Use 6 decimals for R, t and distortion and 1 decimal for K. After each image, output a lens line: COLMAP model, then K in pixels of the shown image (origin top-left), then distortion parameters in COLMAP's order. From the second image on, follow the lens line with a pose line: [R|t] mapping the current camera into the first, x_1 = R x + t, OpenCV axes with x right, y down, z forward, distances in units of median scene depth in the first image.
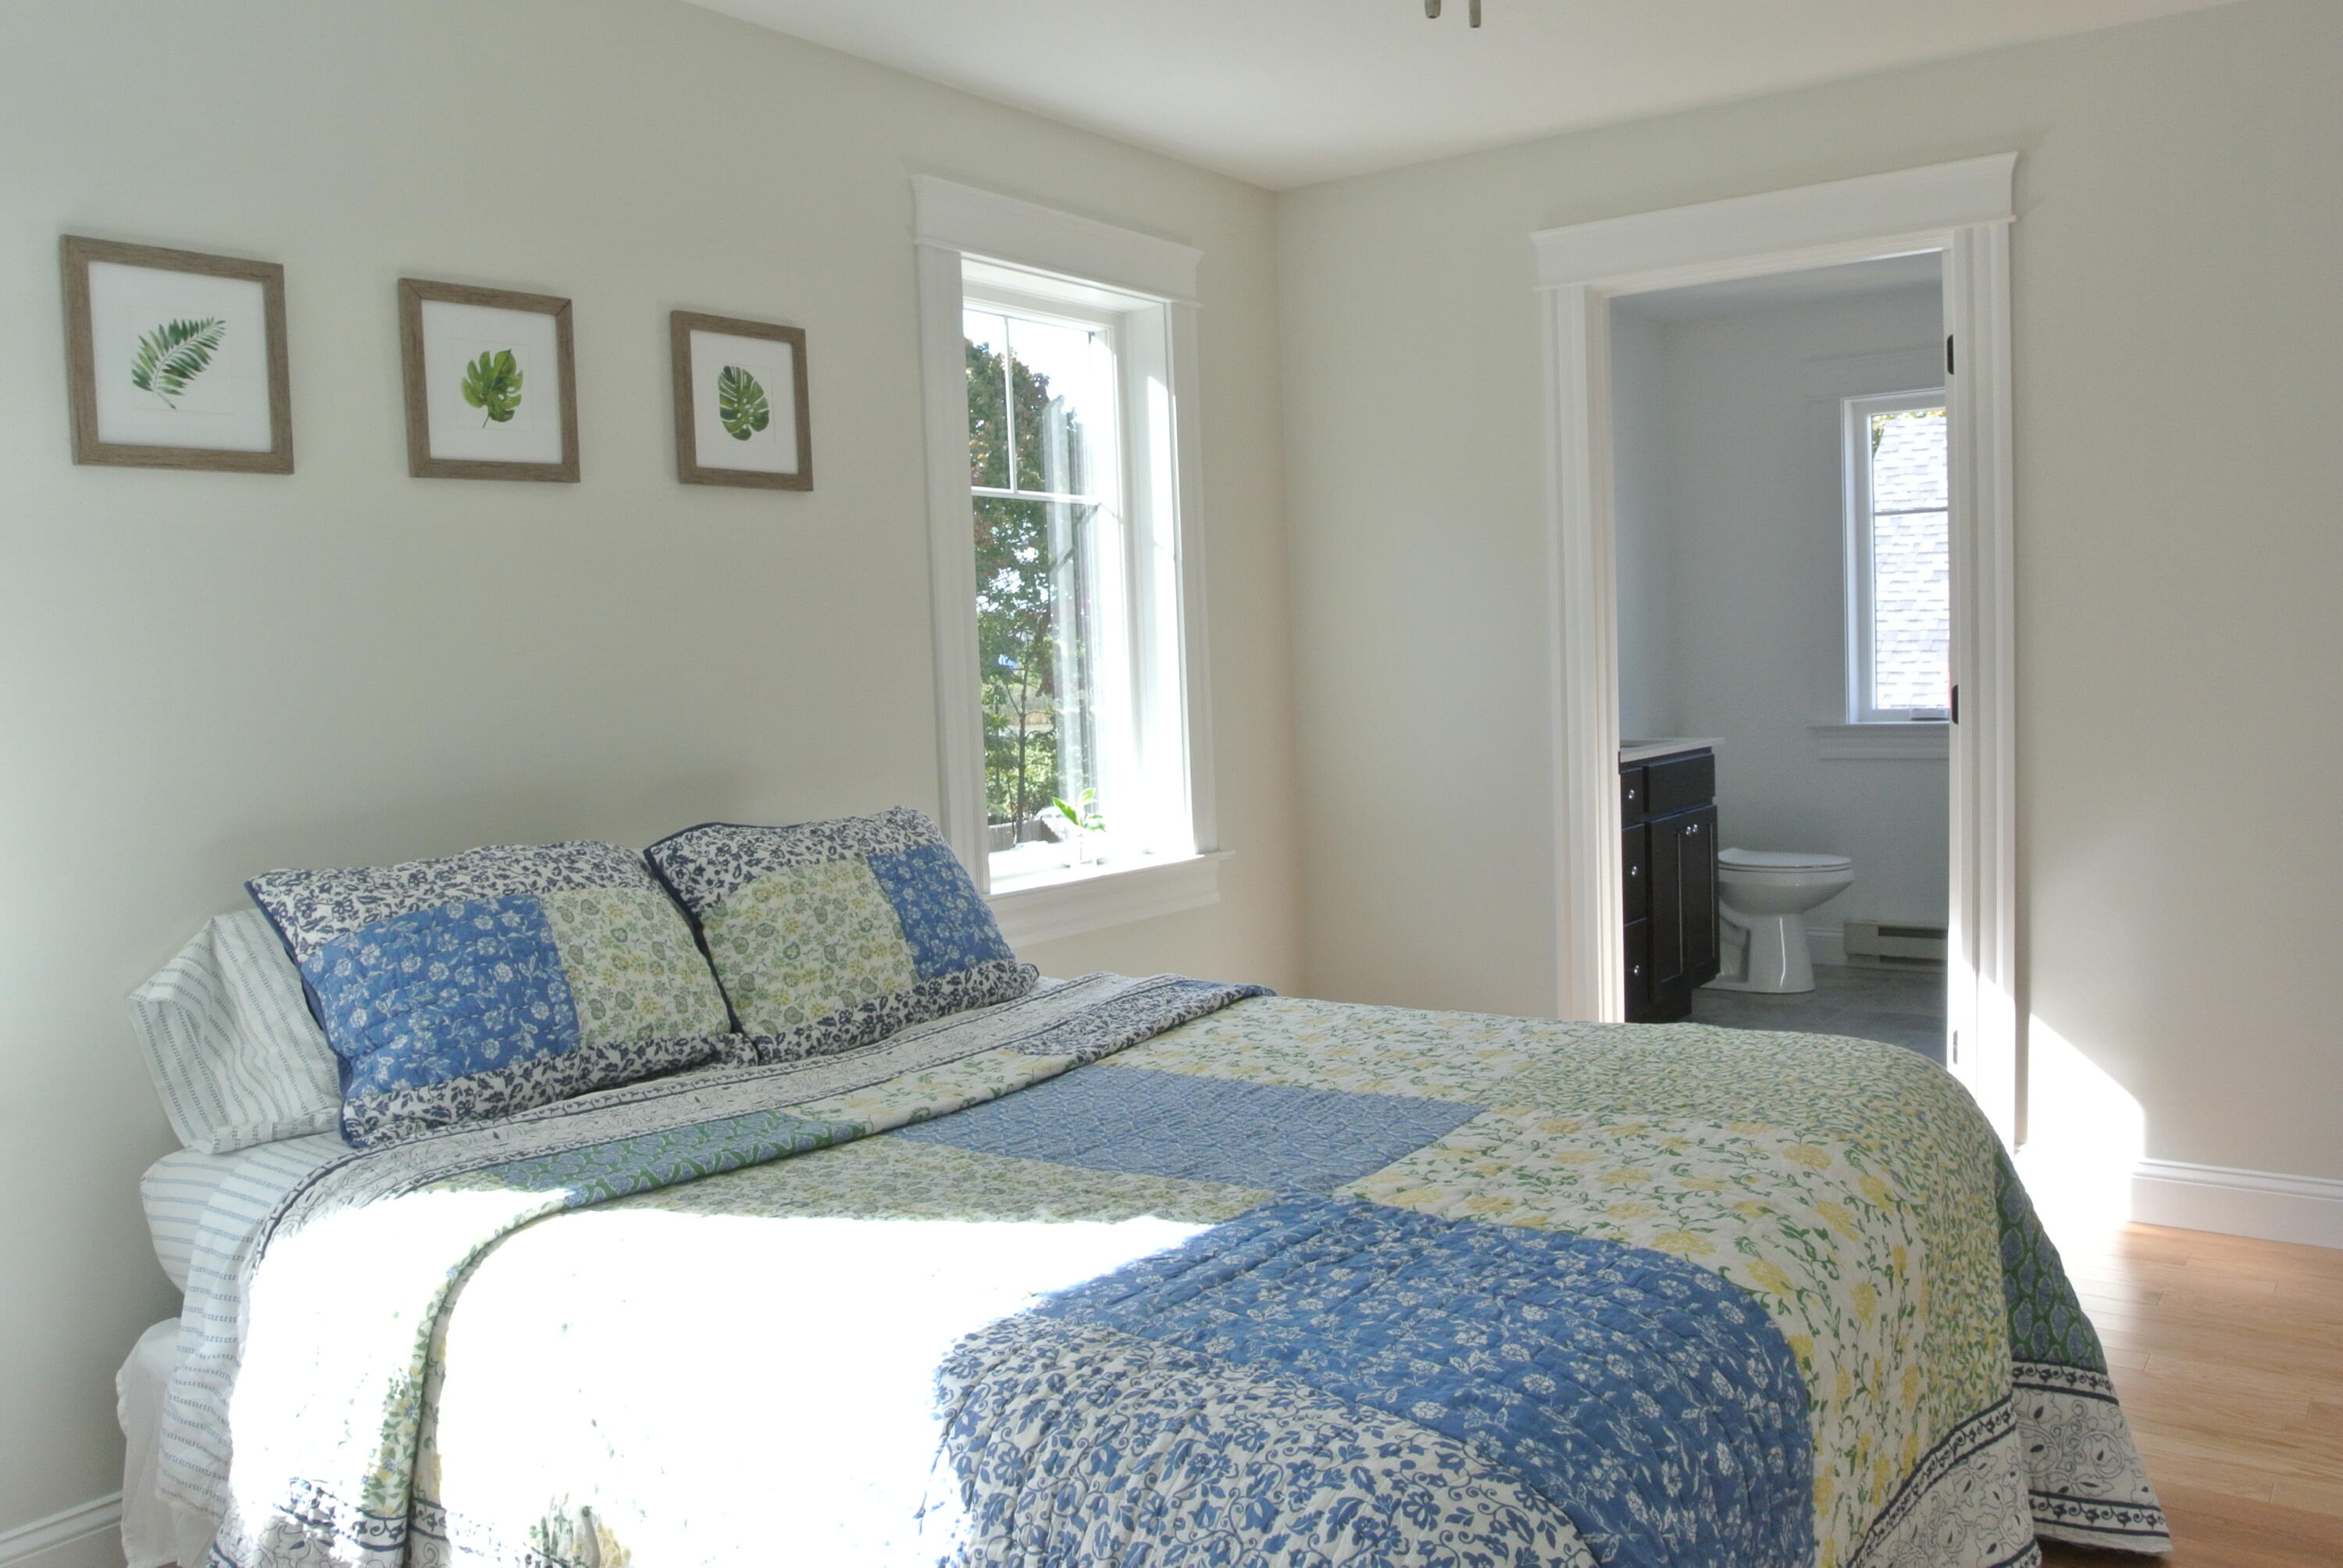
lens RADIAL K [[1820.0, 0, 1171.5], [0, 1820.0, 784.0], [0, 0, 1]] dist [-0.091704, 0.041147]
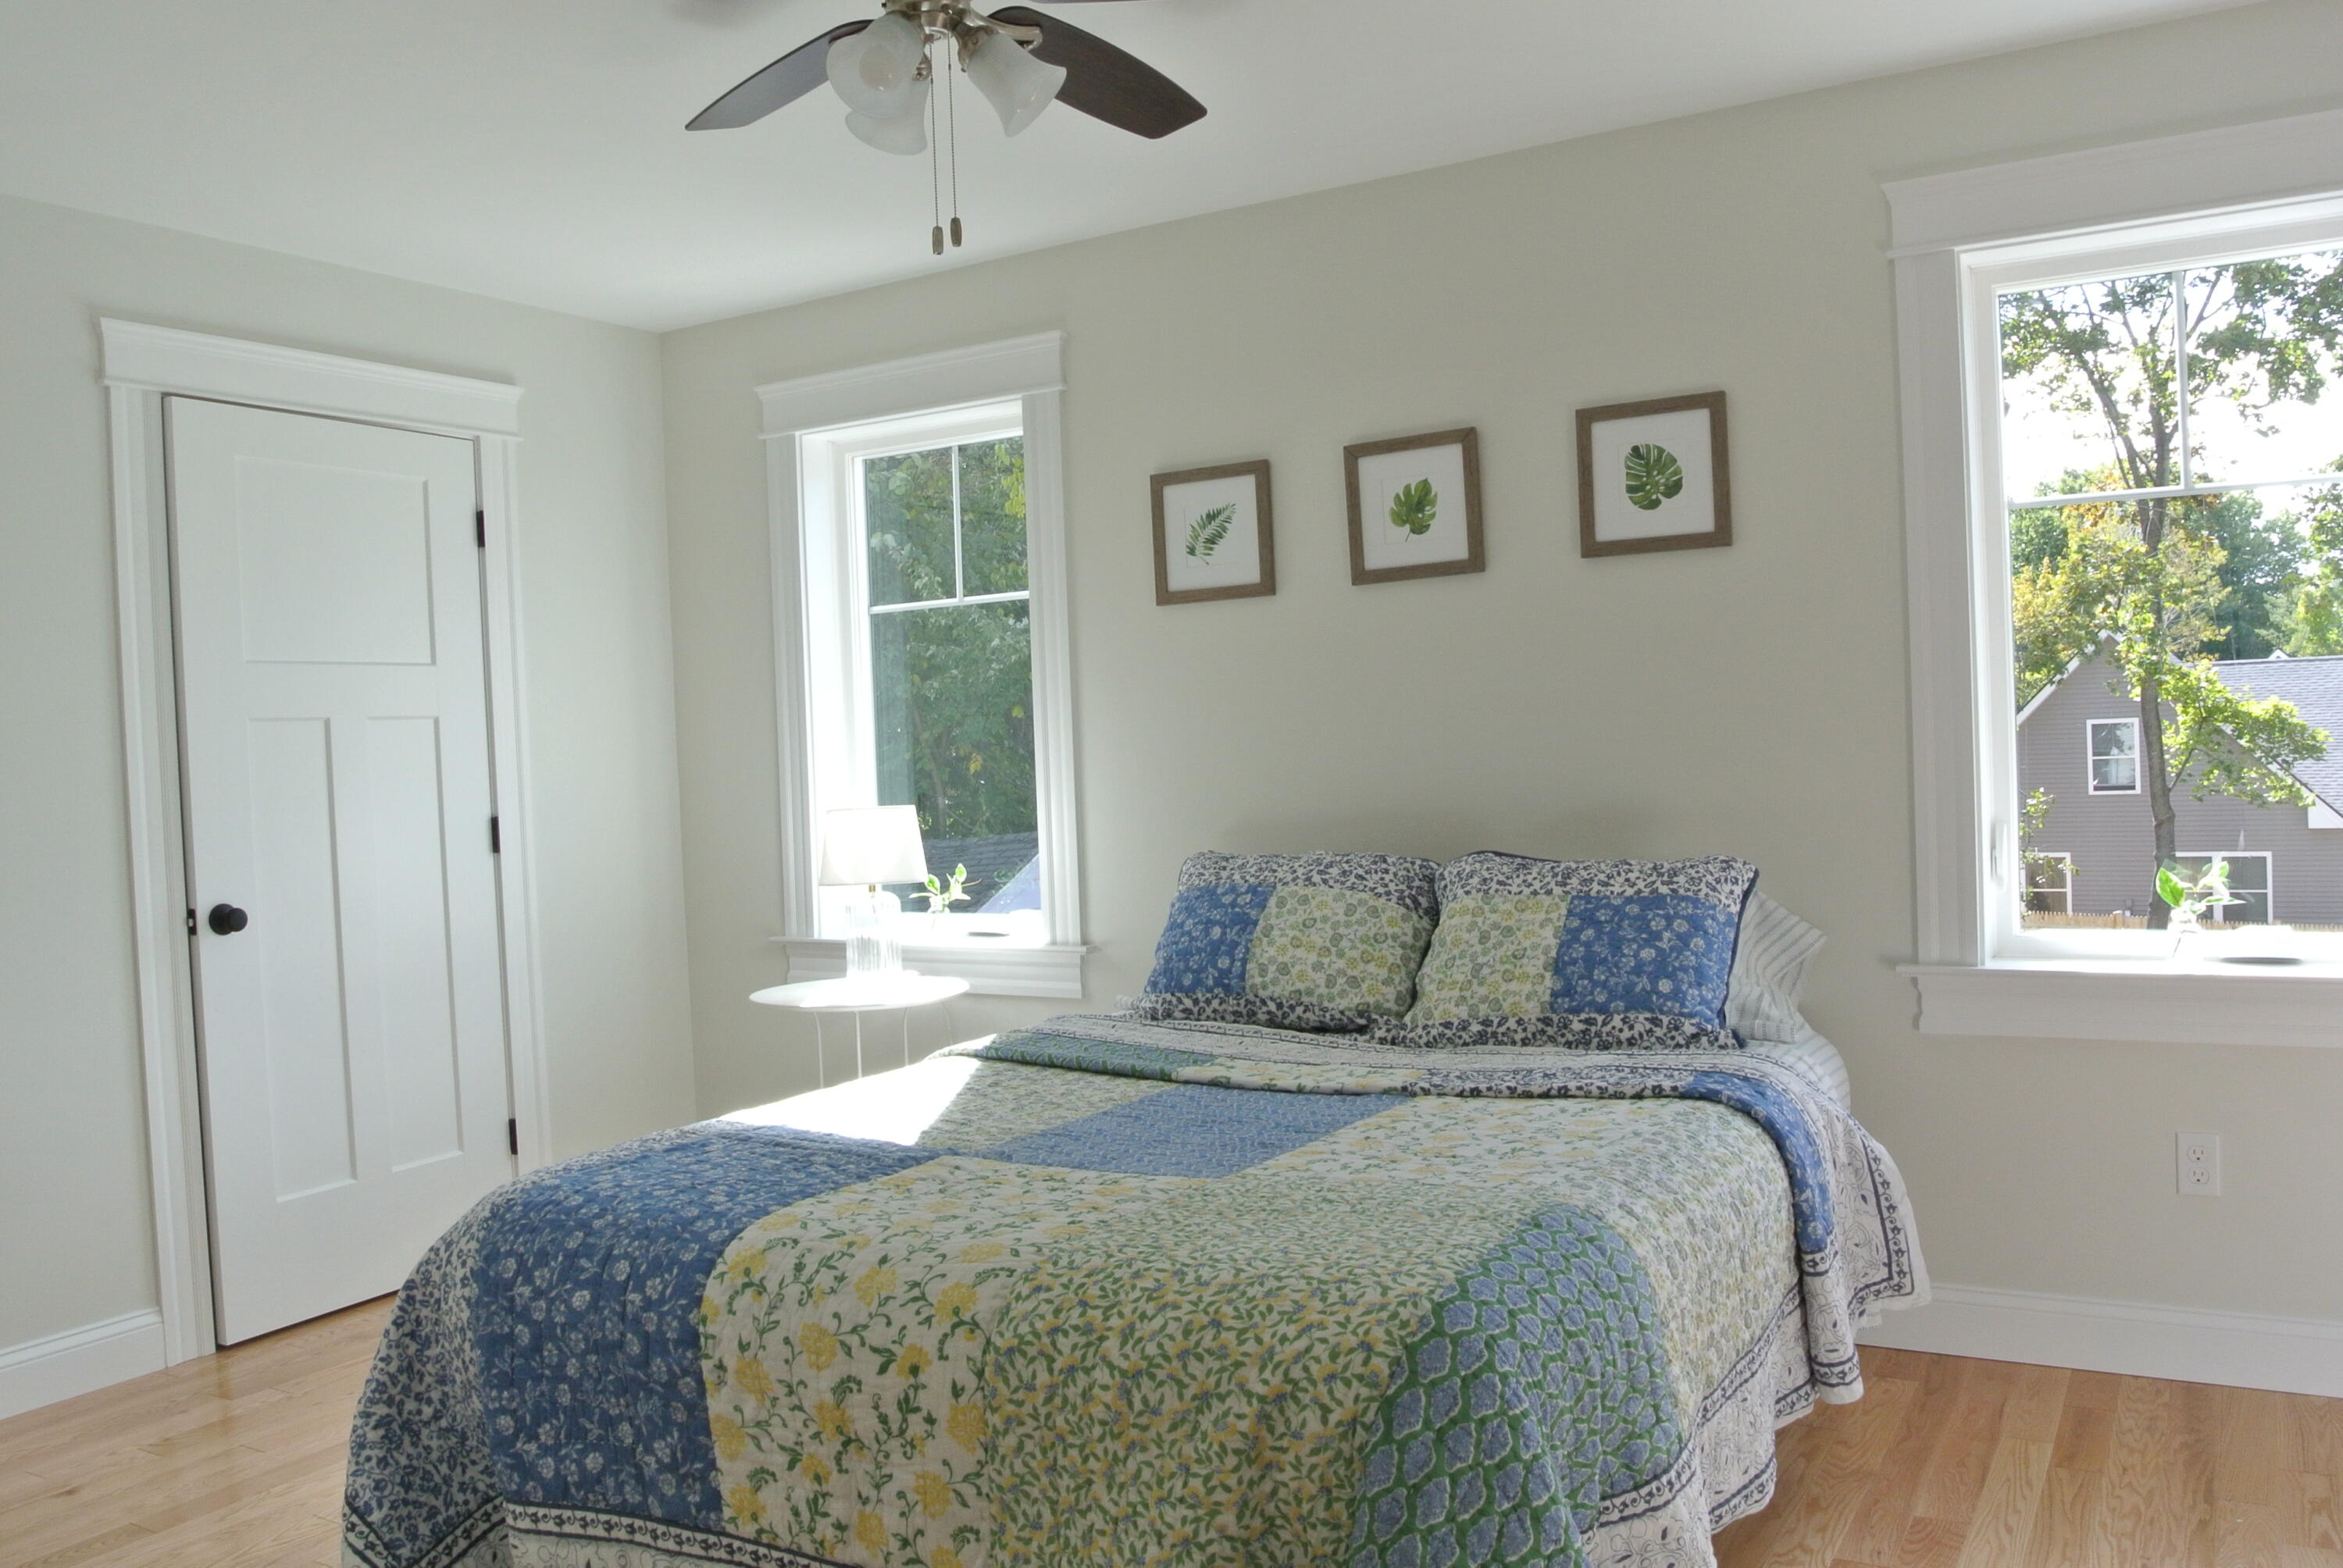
lens RADIAL K [[1820.0, 0, 1171.5], [0, 1820.0, 784.0], [0, 0, 1]] dist [-0.091704, 0.041147]
pose [[0.091774, 0.053208, -0.994357, 0.976192], [-0.032009, 0.998213, 0.050460, -0.081338], [0.995265, 0.027197, 0.093313, 0.712303]]
